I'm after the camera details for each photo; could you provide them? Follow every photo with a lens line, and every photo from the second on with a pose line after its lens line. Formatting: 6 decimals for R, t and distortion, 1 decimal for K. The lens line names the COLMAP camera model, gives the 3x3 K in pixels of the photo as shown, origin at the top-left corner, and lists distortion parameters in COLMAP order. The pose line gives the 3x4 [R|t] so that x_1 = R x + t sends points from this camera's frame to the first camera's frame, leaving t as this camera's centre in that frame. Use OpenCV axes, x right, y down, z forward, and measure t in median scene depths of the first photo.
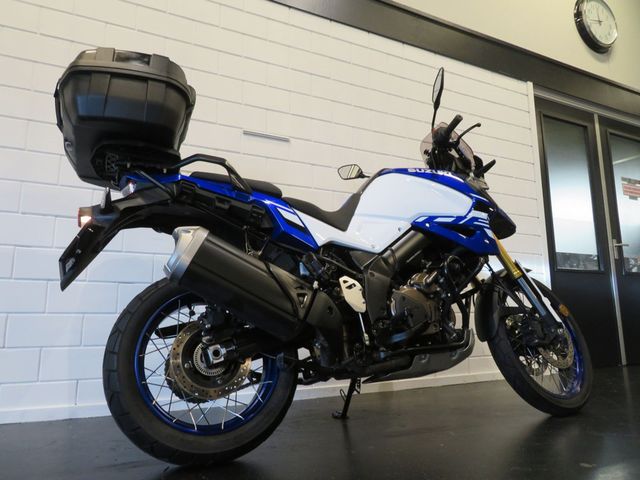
lens RADIAL K [[452.2, 0, 320.0], [0, 452.2, 240.0], [0, 0, 1]] dist [-0.008233, -0.001890]
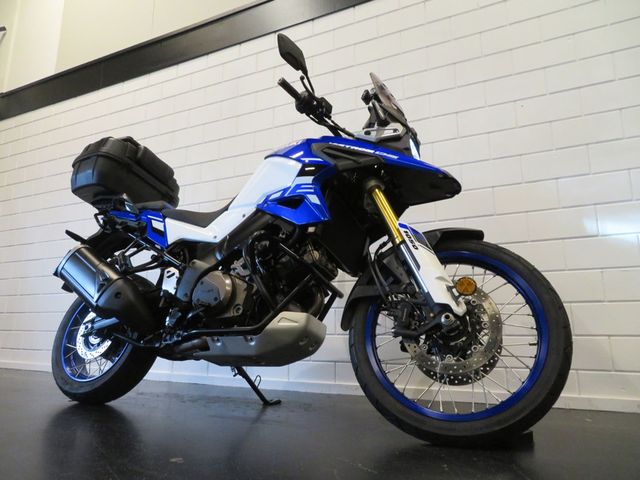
lens RADIAL K [[452.2, 0, 320.0], [0, 452.2, 240.0], [0, 0, 1]] dist [-0.008233, -0.001890]
pose [[0.616805, -0.148028, -0.773071, 1.147378], [0.120756, 0.988326, -0.092899, 0.157425], [0.777798, -0.036053, 0.627479, 0.539720]]
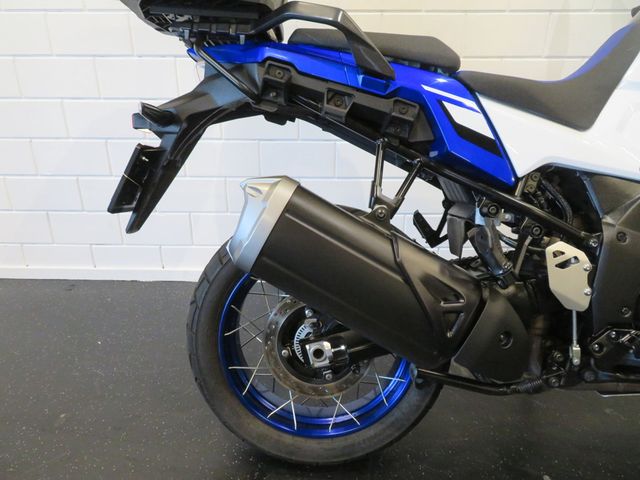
lens RADIAL K [[457.2, 0, 320.0], [0, 457.2, 240.0], [0, 0, 1]] dist [-0.004238, 0.000755]
pose [[0.890530, 0.182425, -0.416747, 0.026131], [0.065462, 0.855158, 0.514218, -0.206159], [0.450191, -0.485207, 0.749601, 0.447332]]
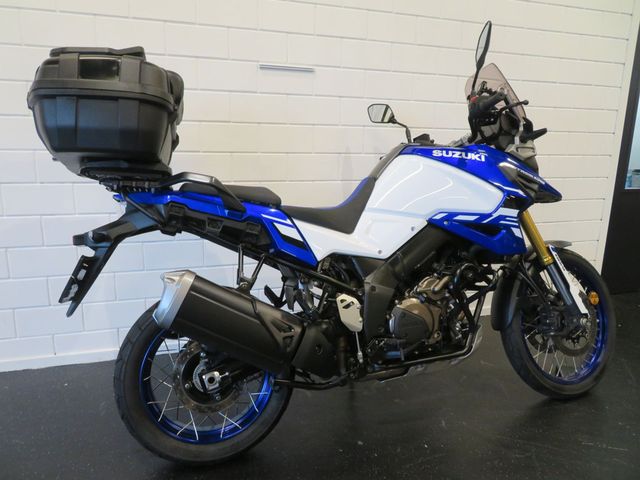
lens RADIAL K [[452.2, 0, 320.0], [0, 452.2, 240.0], [0, 0, 1]] dist [-0.008233, -0.001890]
pose [[0.989238, 0.054770, -0.135678, 0.125411], [-0.001572, 0.931224, 0.364445, -0.366396], [0.146308, -0.360310, 0.921288, 0.127874]]
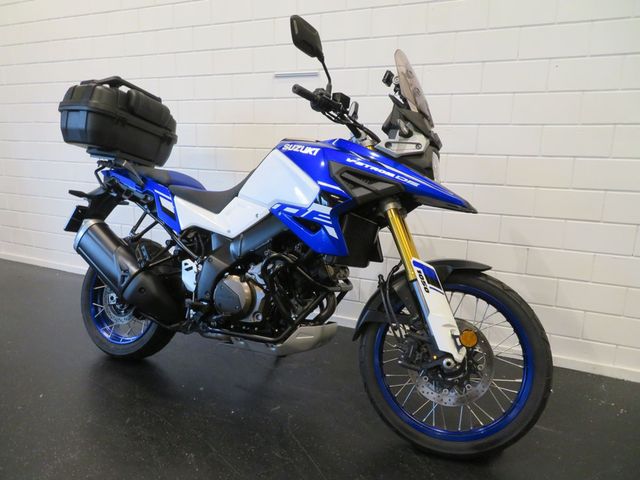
lens RADIAL K [[452.2, 0, 320.0], [0, 452.2, 240.0], [0, 0, 1]] dist [-0.008233, -0.001890]
pose [[0.638091, 0.184994, -0.747407, 1.120523], [0.099271, 0.942839, 0.318118, -0.303747], [0.763535, -0.277184, 0.583253, 0.547583]]
